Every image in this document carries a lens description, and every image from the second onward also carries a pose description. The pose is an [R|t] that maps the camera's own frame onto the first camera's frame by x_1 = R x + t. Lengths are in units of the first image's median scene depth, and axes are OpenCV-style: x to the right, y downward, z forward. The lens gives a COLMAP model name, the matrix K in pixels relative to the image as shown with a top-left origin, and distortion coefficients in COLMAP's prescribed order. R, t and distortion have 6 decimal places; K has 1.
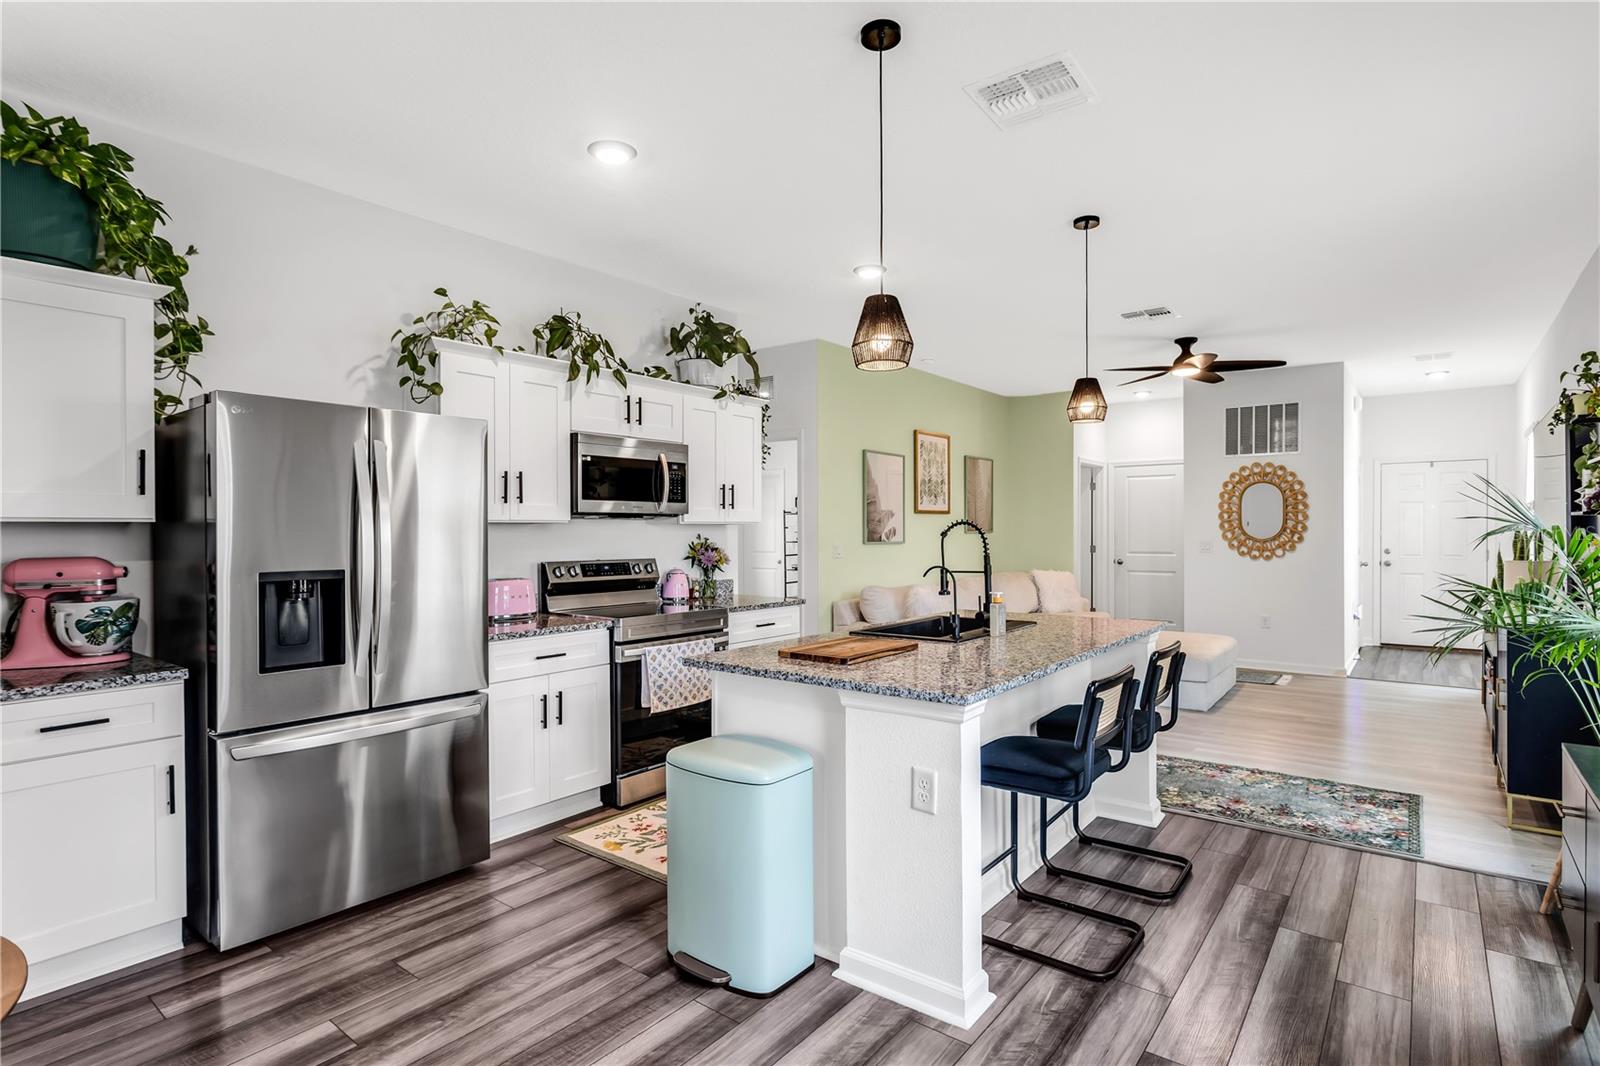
lens RADIAL K [[799.4, 0, 804.8], [0, 799.4, 542.7], [0, 0, 1]] dist [-0.003424, -0.000024]
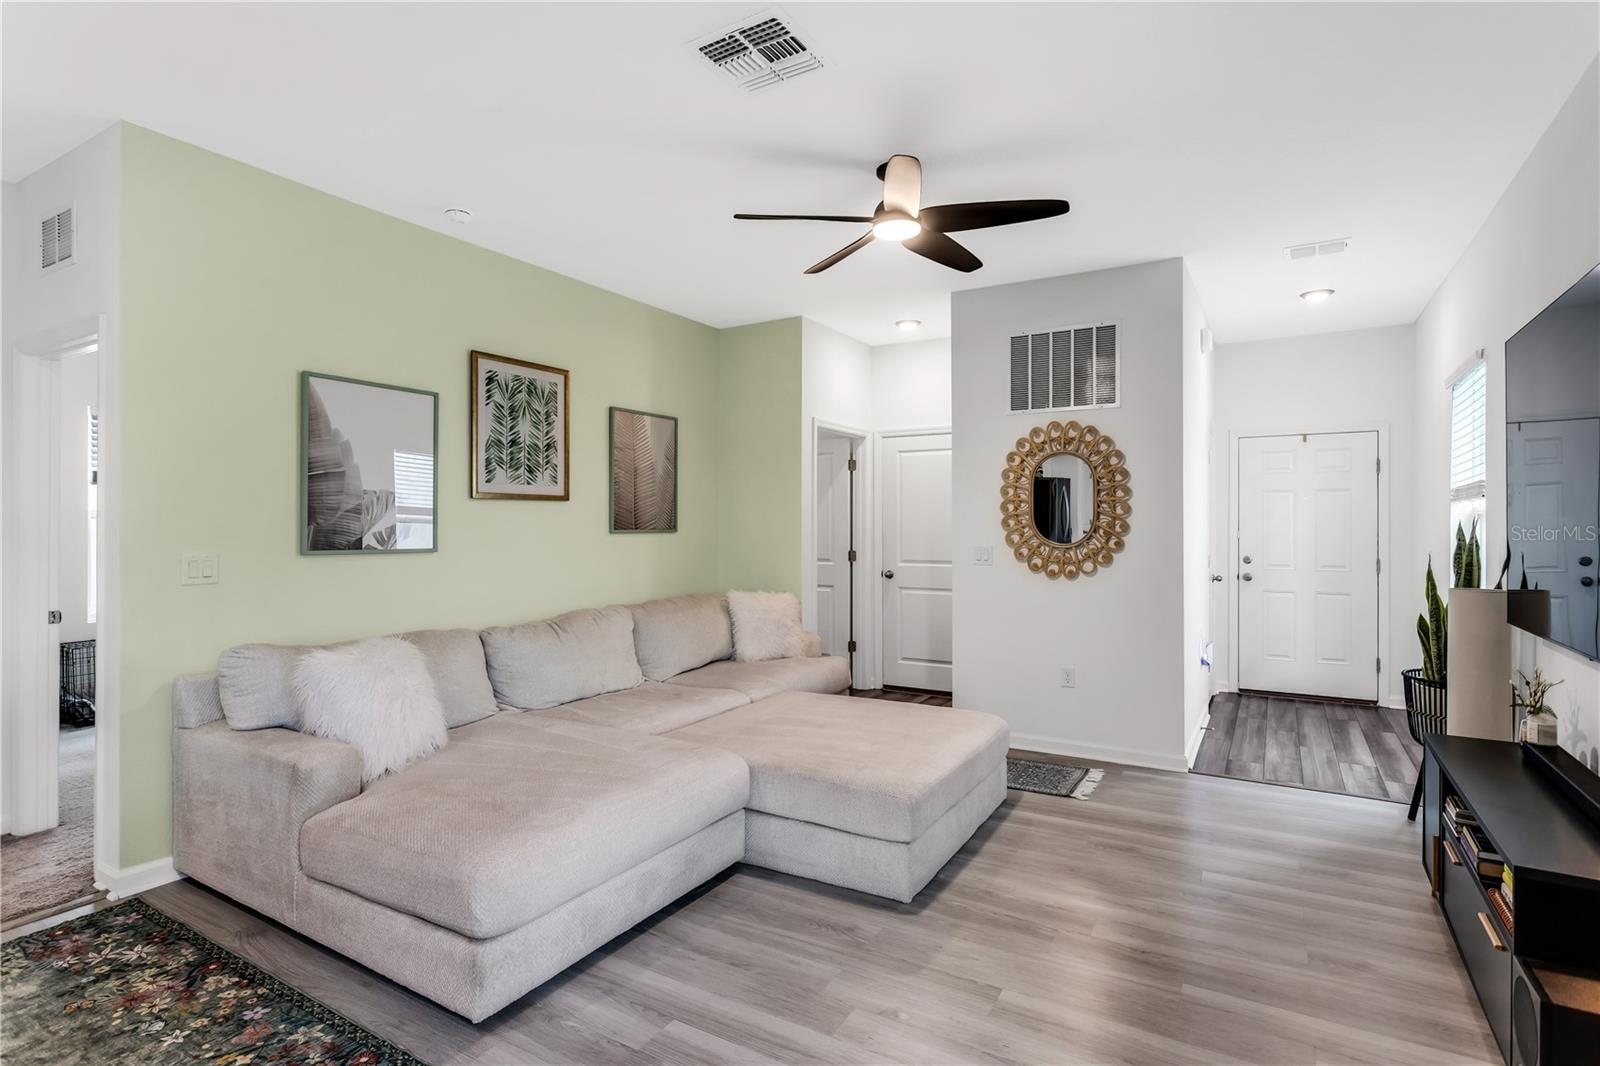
lens RADIAL K [[801.5, 0, 800.0], [0, 801.5, 533.0], [0, 0, 1]] dist [-0.004077, 0.000017]
pose [[0.992213, 0.003754, 0.124492, 0.308994], [-0.002926, 0.999972, -0.006829, -0.009410], [-0.124515, 0.006411, 0.992197, 0.430086]]
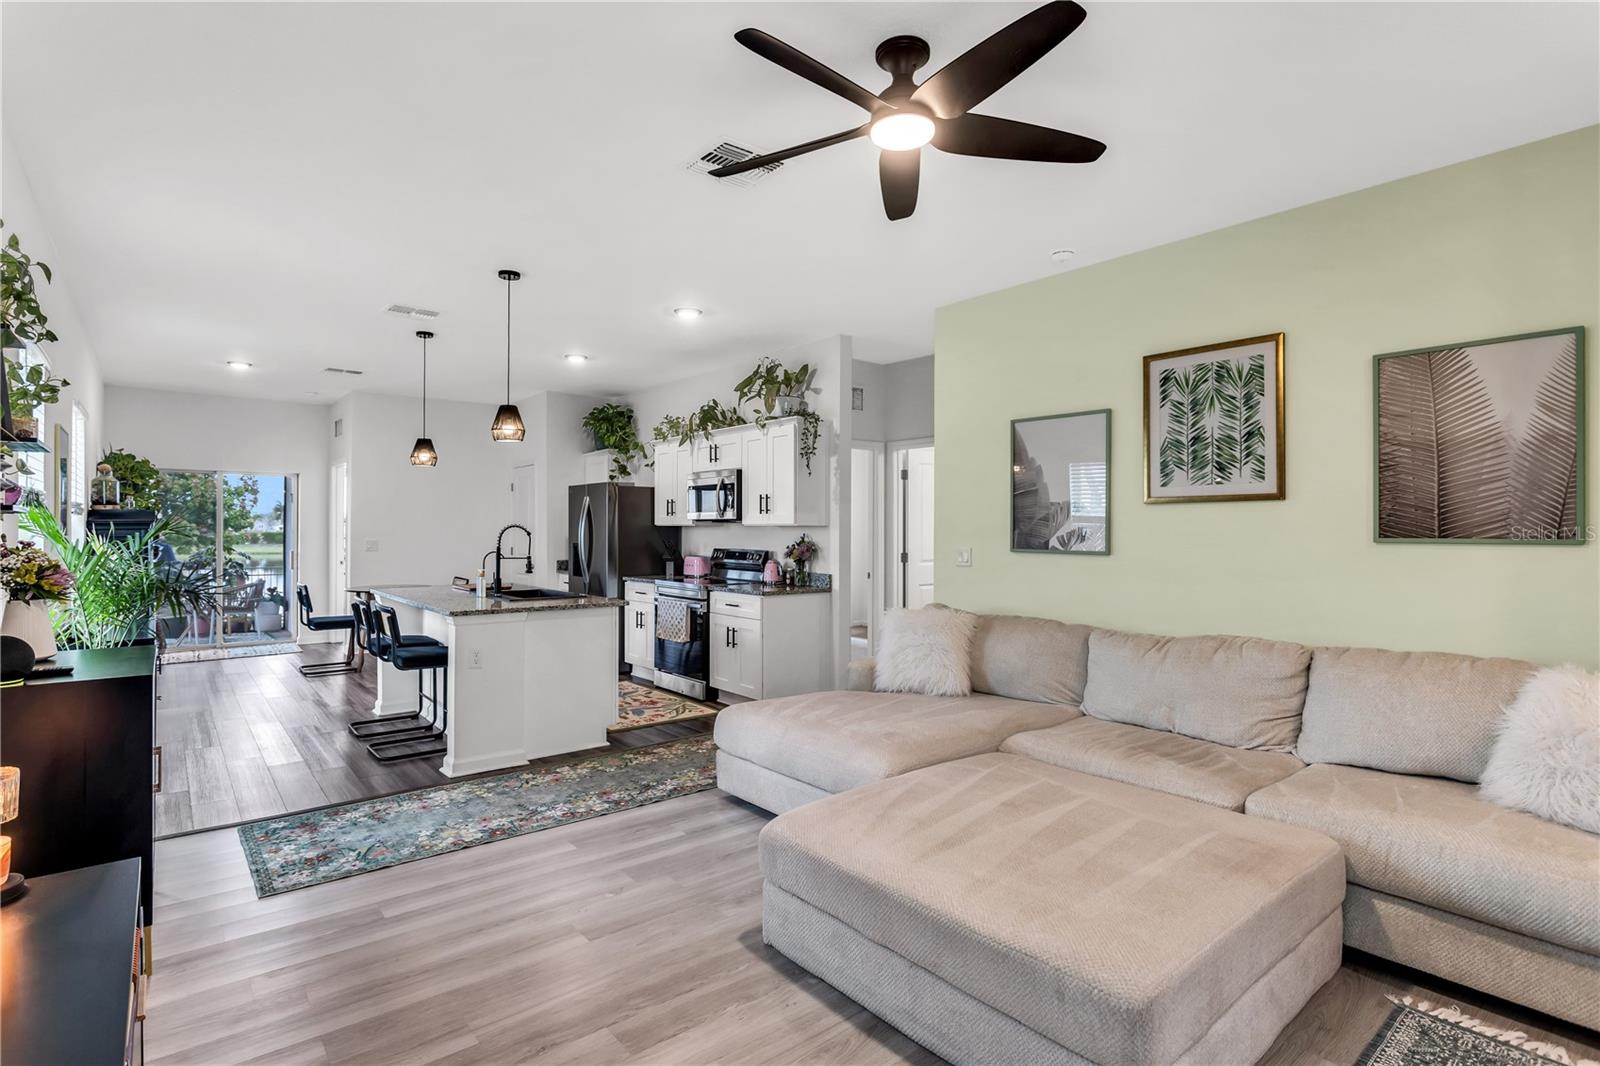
lens RADIAL K [[801.5, 0, 800.0], [0, 801.5, 533.0], [0, 0, 1]] dist [-0.004077, 0.000017]
pose [[-0.228507, 0.008949, -0.973501, 0.774389], [-0.016350, 0.999781, 0.013029, -0.020116], [0.973405, 0.018894, -0.228311, 0.927732]]
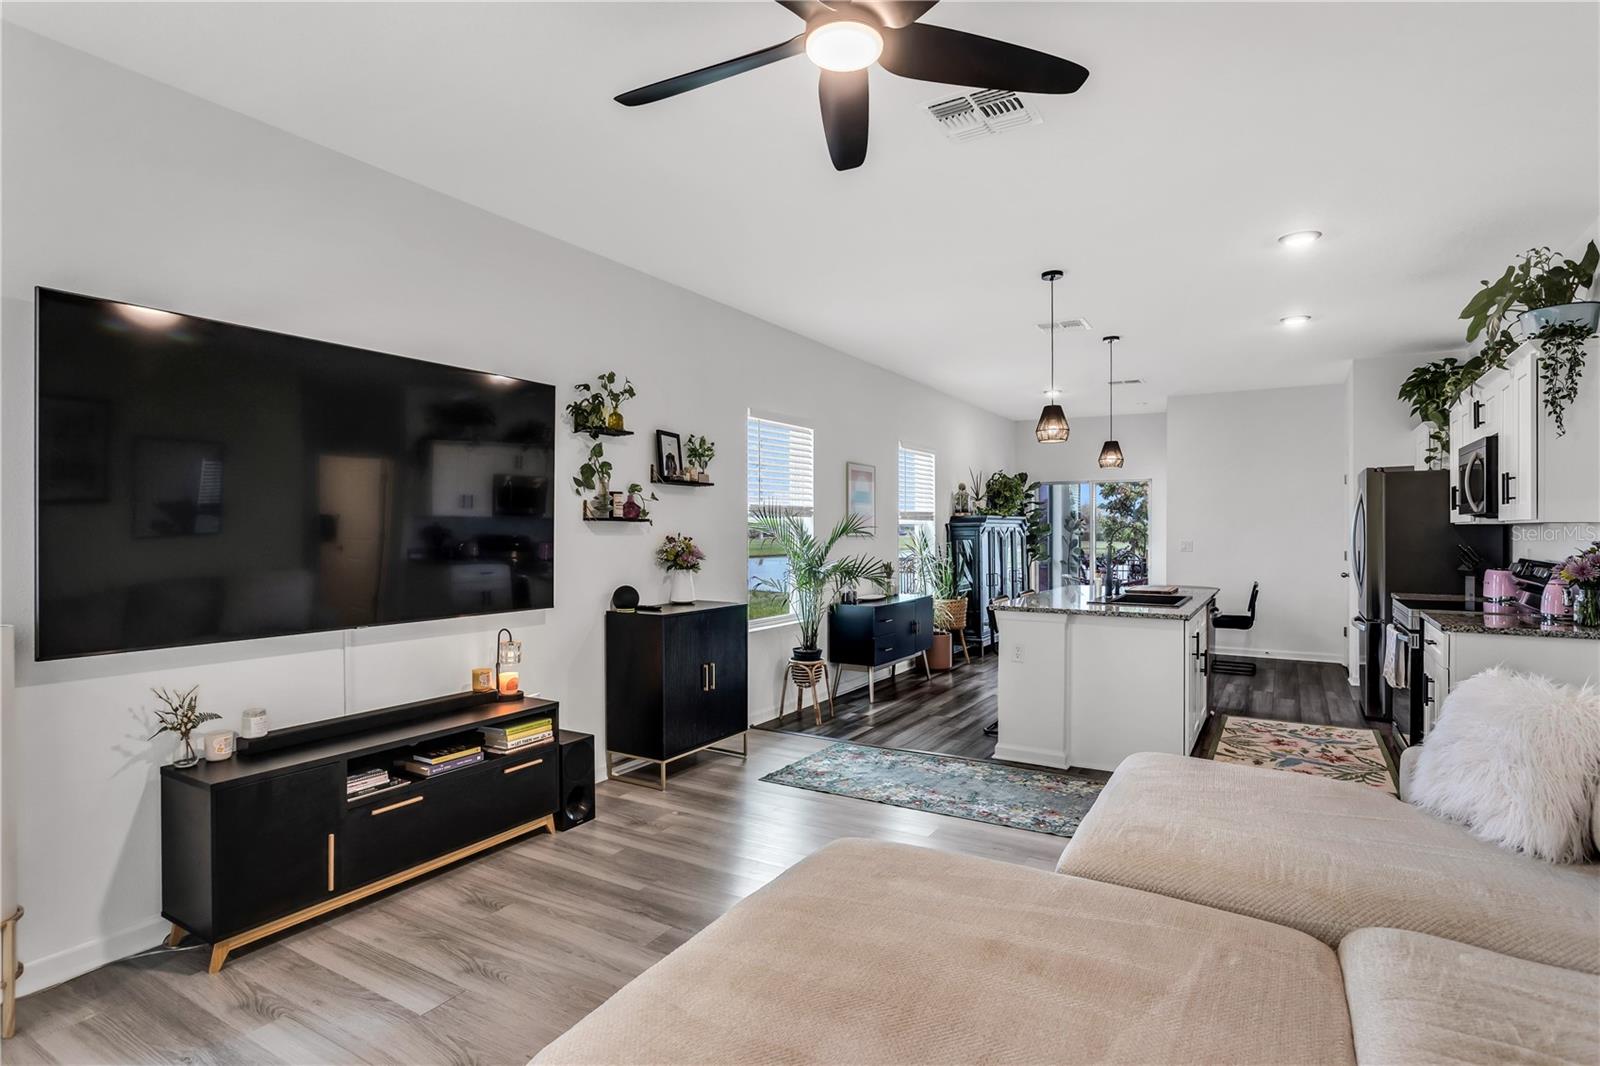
lens RADIAL K [[814.0, 0, 805.7], [0, 814.0, 540.0], [0, 0, 1]] dist [-0.002227, -0.000172]
pose [[-0.992828, 0.006764, -0.119358, 0.473309], [0.003240, 0.999554, 0.029693, -0.022641], [0.119505, 0.029094, -0.992407, 1.181086]]
